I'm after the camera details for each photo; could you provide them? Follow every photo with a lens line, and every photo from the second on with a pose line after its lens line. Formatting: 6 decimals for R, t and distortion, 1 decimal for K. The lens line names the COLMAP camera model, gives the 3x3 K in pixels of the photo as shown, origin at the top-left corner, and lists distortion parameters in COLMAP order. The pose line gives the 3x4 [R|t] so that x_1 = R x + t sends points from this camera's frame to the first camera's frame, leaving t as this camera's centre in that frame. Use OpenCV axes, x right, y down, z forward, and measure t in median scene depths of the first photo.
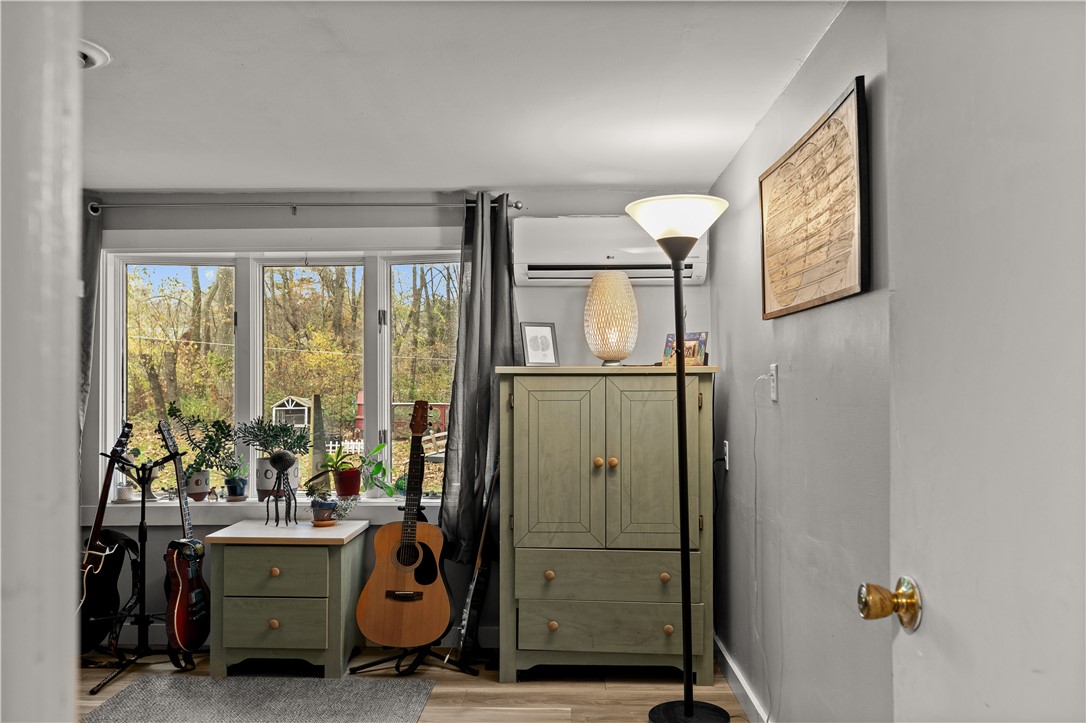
lens RADIAL K [[881.4, 0, 541.8], [0, 881.4, 362.3], [0, 0, 1]] dist [-0.004054, -0.000403]
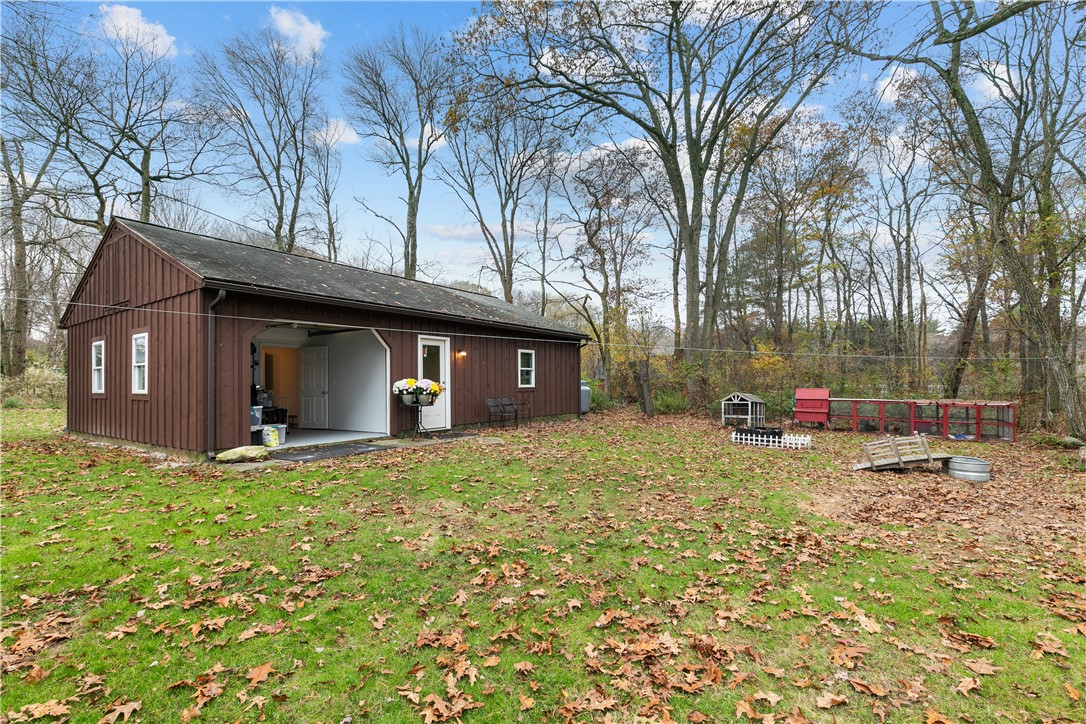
lens RADIAL K [[478.7, 0, 544.8], [0, 478.7, 368.3], [0, 0, 1]] dist [0.001859, -0.000033]
pose [[0.774955, -0.021448, -0.631652, -0.048534], [0.020244, 0.999754, -0.009110, 0.003621], [0.631692, -0.005727, 0.775199, 0.220798]]
